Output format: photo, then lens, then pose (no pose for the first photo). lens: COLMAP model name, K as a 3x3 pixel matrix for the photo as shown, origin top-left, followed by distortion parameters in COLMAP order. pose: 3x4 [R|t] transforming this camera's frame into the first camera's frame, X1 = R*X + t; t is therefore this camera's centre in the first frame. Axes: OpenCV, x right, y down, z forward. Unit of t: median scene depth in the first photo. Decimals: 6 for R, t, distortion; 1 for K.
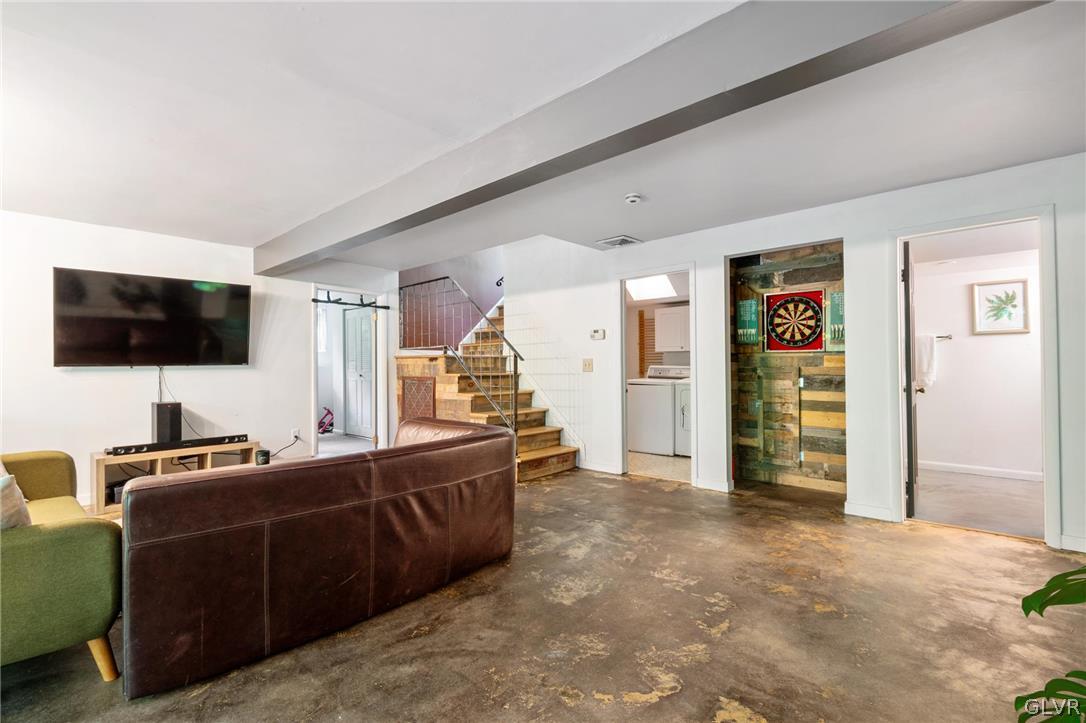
lens RADIAL K [[497.2, 0, 542.9], [0, 497.2, 365.6], [0, 0, 1]] dist [0.001216, 0.000085]
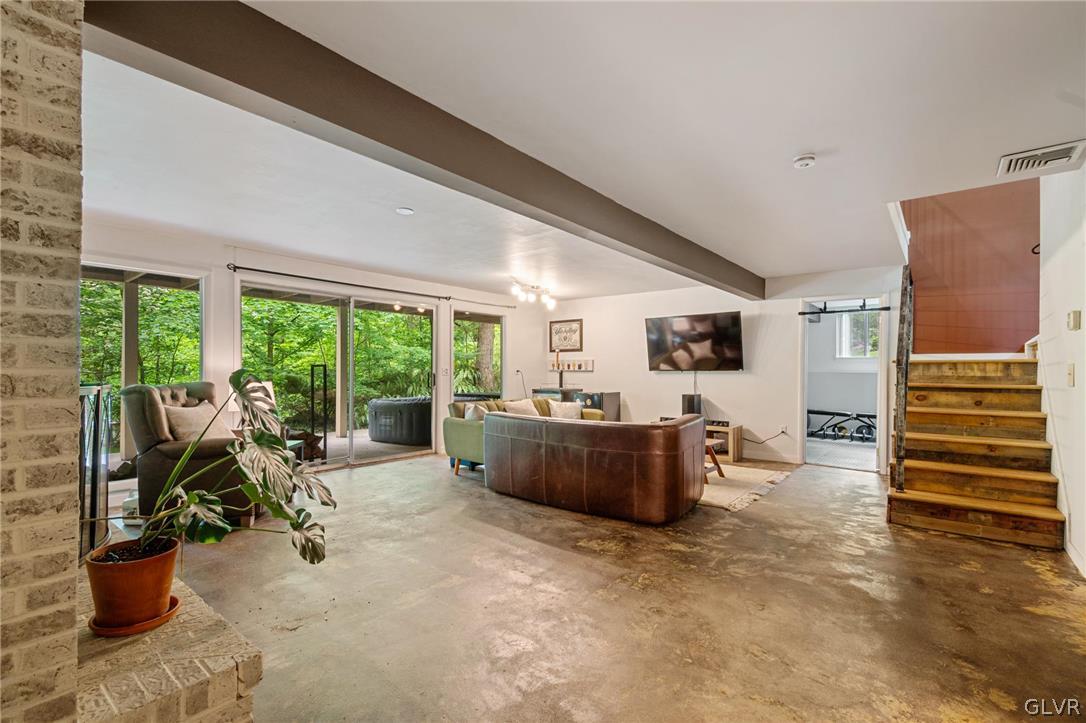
lens RADIAL K [[497.2, 0, 542.9], [0, 497.2, 365.6], [0, 0, 1]] dist [0.001216, 0.000085]
pose [[0.047124, -0.001458, -0.998888, 0.935269], [-0.005716, 0.999982, -0.001729, -0.011530], [0.998873, 0.005792, 0.047114, 0.541578]]
